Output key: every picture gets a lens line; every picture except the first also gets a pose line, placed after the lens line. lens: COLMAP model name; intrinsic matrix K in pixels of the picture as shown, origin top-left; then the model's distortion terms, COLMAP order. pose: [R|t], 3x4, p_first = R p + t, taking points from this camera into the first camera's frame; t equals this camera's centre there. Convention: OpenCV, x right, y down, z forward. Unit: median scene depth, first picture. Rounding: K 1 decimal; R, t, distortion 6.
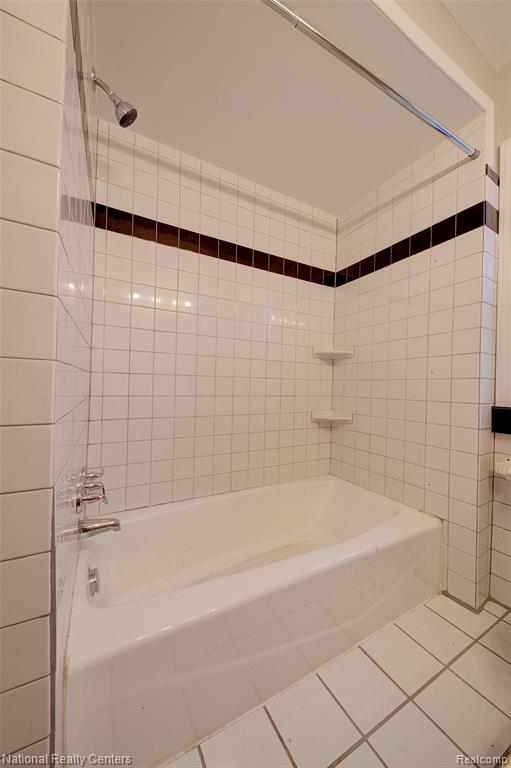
lens RADIAL K [[269.9, 0, 250.2], [0, 269.9, 390.3], [0, 0, 1]] dist [-0.000225, -0.000346]
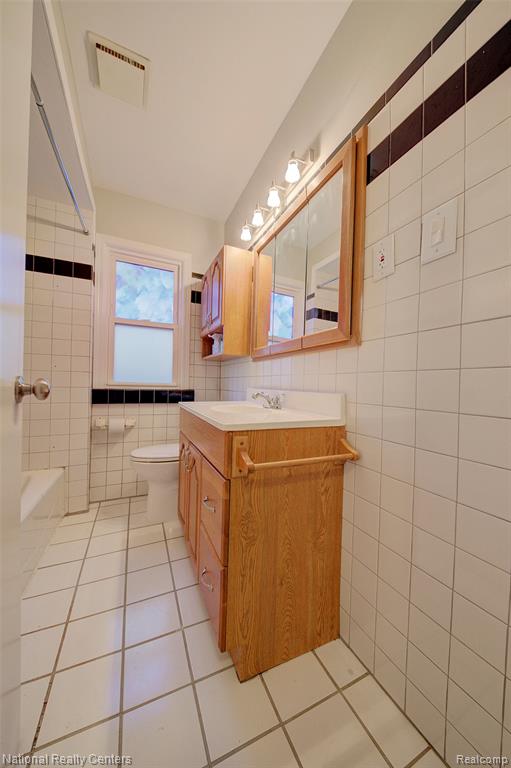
lens RADIAL K [[264.3, 0, 254.0], [0, 264.3, 385.6], [0, 0, 1]] dist [0.002840, -0.001141]
pose [[0.067060, -0.011874, 0.997678, -0.678669], [-0.020578, 0.999700, 0.013281, -0.006199], [-0.997537, -0.021421, 0.066795, -0.118758]]
